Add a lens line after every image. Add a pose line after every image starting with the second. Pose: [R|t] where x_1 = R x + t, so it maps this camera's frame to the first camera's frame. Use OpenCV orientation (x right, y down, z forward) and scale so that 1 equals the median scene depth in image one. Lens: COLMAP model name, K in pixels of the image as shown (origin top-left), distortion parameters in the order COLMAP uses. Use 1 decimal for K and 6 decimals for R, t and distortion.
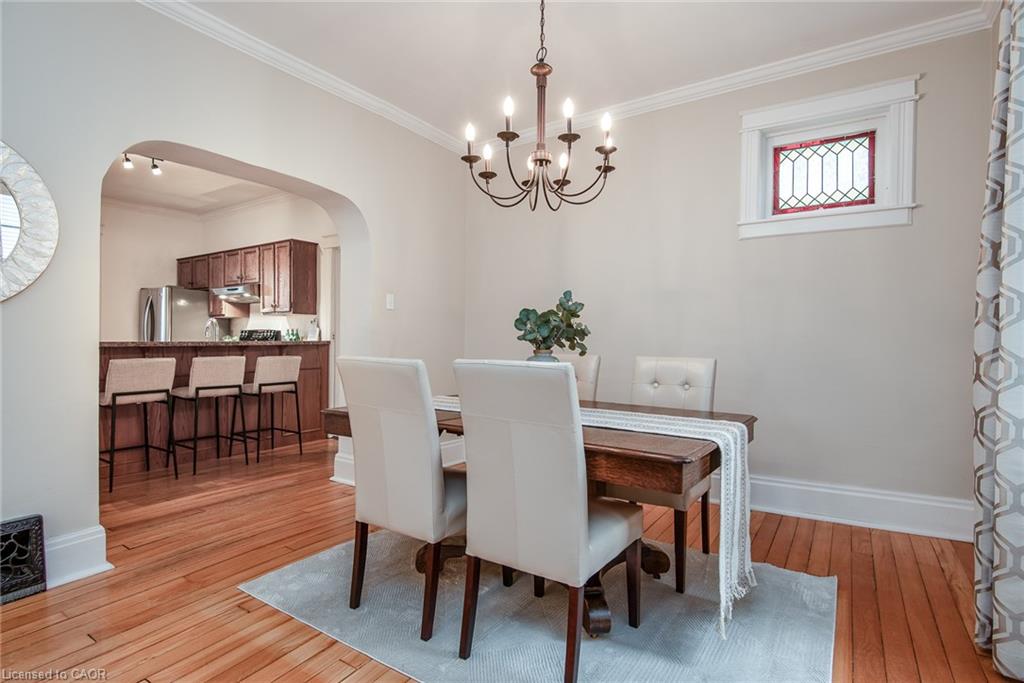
lens RADIAL K [[512.5, 0, 510.2], [0, 512.5, 341.8], [0, 0, 1]] dist [-0.005731, -0.000821]
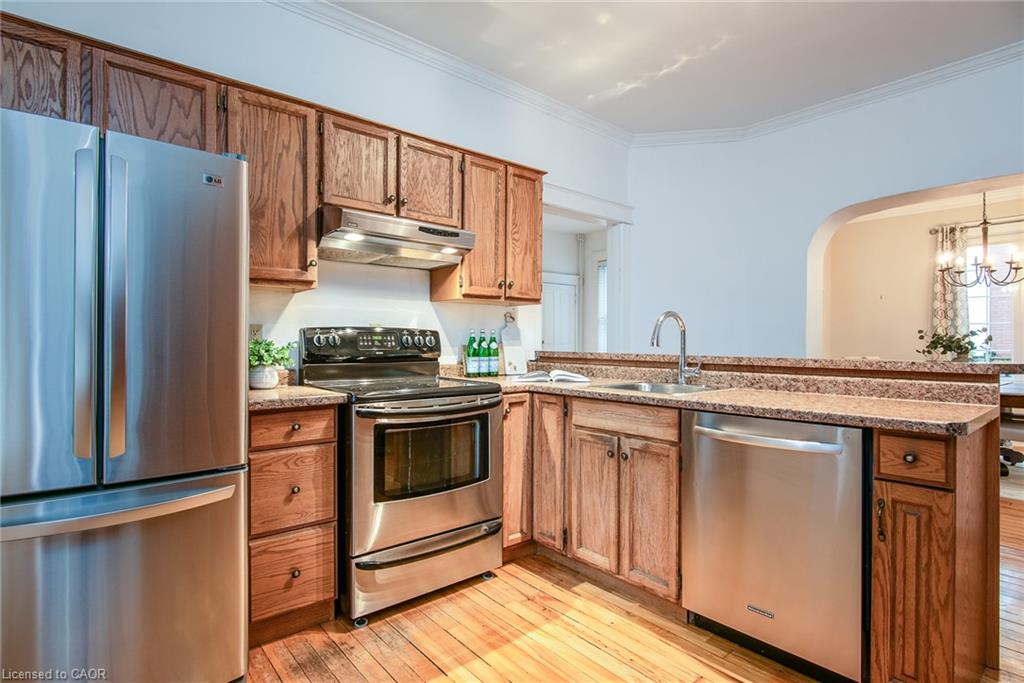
lens RADIAL K [[512.5, 0, 510.2], [0, 512.5, 341.8], [0, 0, 1]] dist [-0.005731, -0.000821]
pose [[0.291118, -0.001776, 0.956686, -0.944672], [-0.000071, 0.999998, 0.001878, -0.013916], [-0.956687, -0.000614, 0.291117, 0.838642]]
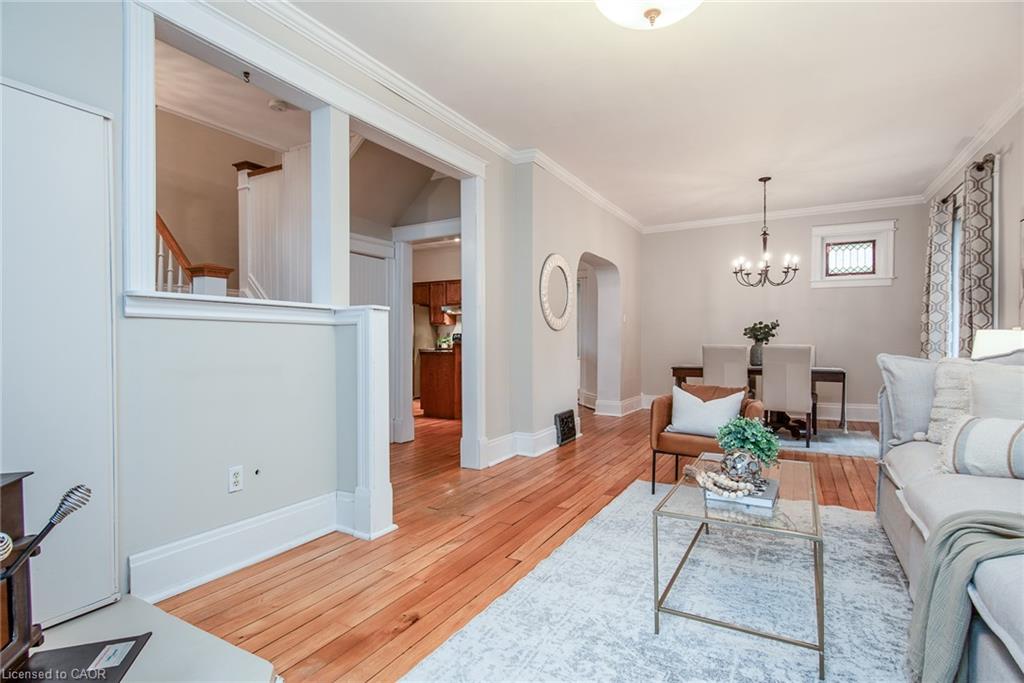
lens RADIAL K [[512.5, 0, 510.2], [0, 512.5, 341.8], [0, 0, 1]] dist [-0.005731, -0.000821]
pose [[0.997528, -0.005558, 0.070053, -0.521688], [0.005587, 0.999984, -0.000227, 0.003374], [-0.070051, 0.000617, 0.997543, -0.557134]]
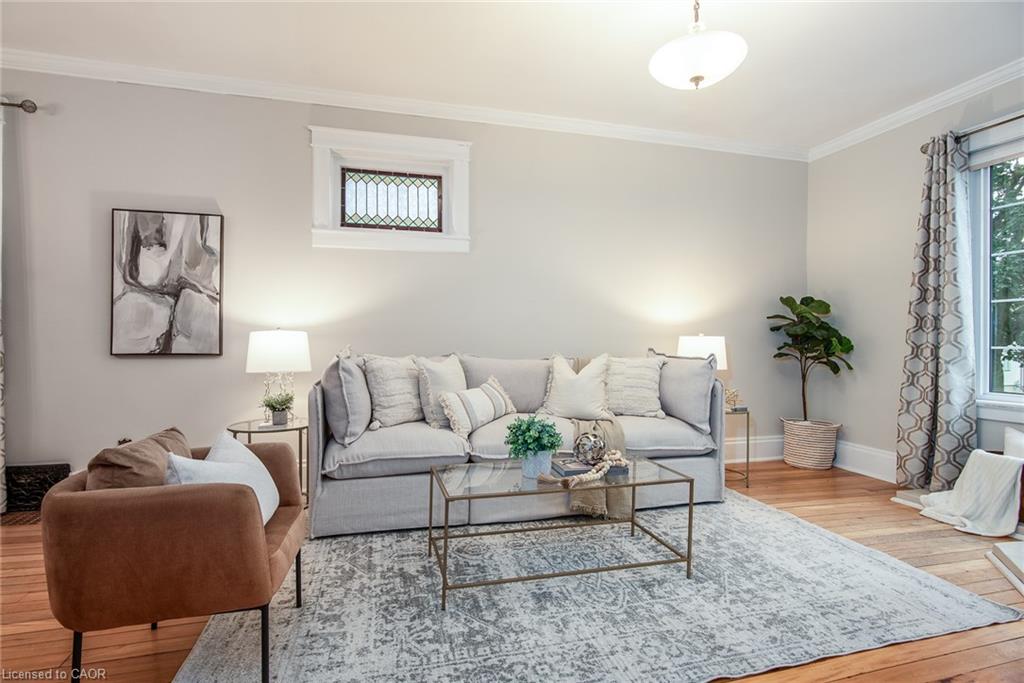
lens RADIAL K [[512.5, 0, 510.2], [0, 512.5, 341.8], [0, 0, 1]] dist [-0.005731, -0.000821]
pose [[-0.751314, -0.007183, 0.659905, -0.564751], [-0.004690, 0.999974, 0.005545, 0.002137], [-0.659928, 0.001072, -0.751328, 0.144842]]
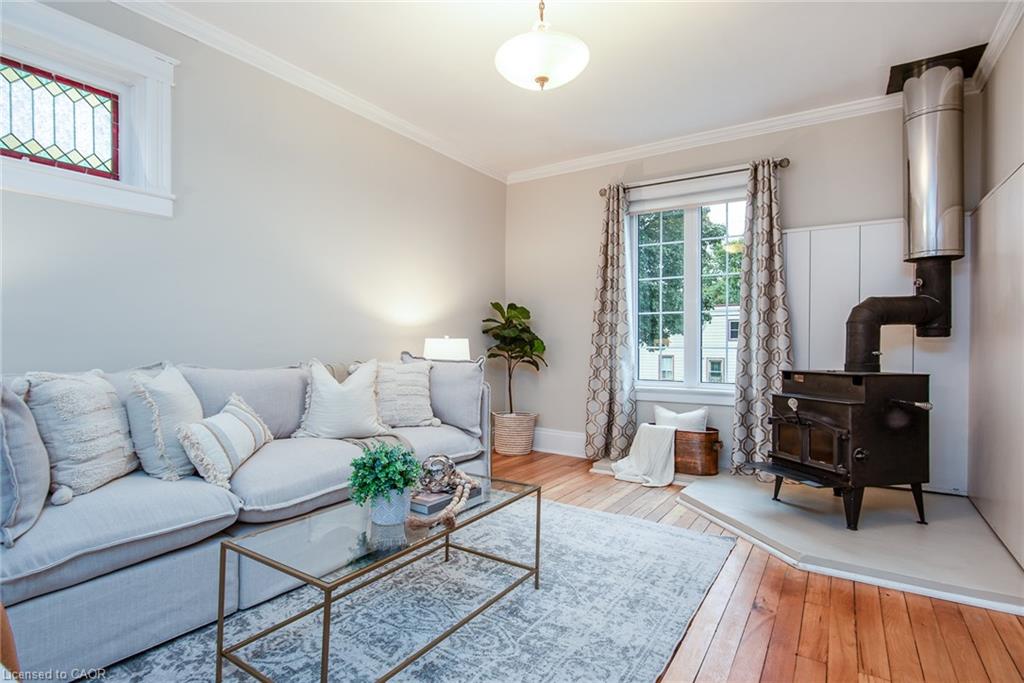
lens RADIAL K [[512.5, 0, 510.2], [0, 512.5, 341.8], [0, 0, 1]] dist [-0.005731, -0.000821]
pose [[-0.999978, -0.005254, -0.004011, -0.385874], [-0.005269, 0.999980, 0.003609, -0.001286], [0.003992, 0.003630, -0.999985, 0.142453]]
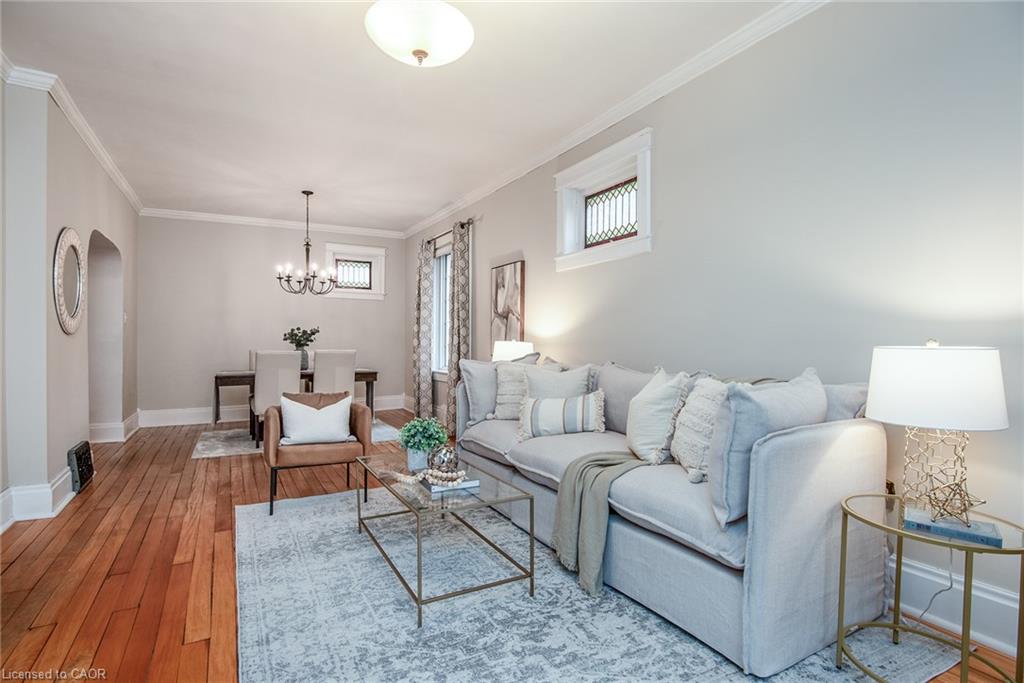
lens RADIAL K [[512.5, 0, 510.2], [0, 512.5, 341.8], [0, 0, 1]] dist [-0.005731, -0.000821]
pose [[0.467387, -0.006434, 0.884029, -0.685954], [0.003141, 0.999979, 0.005618, -0.008749], [-0.884047, 0.000151, 0.467398, -0.460670]]
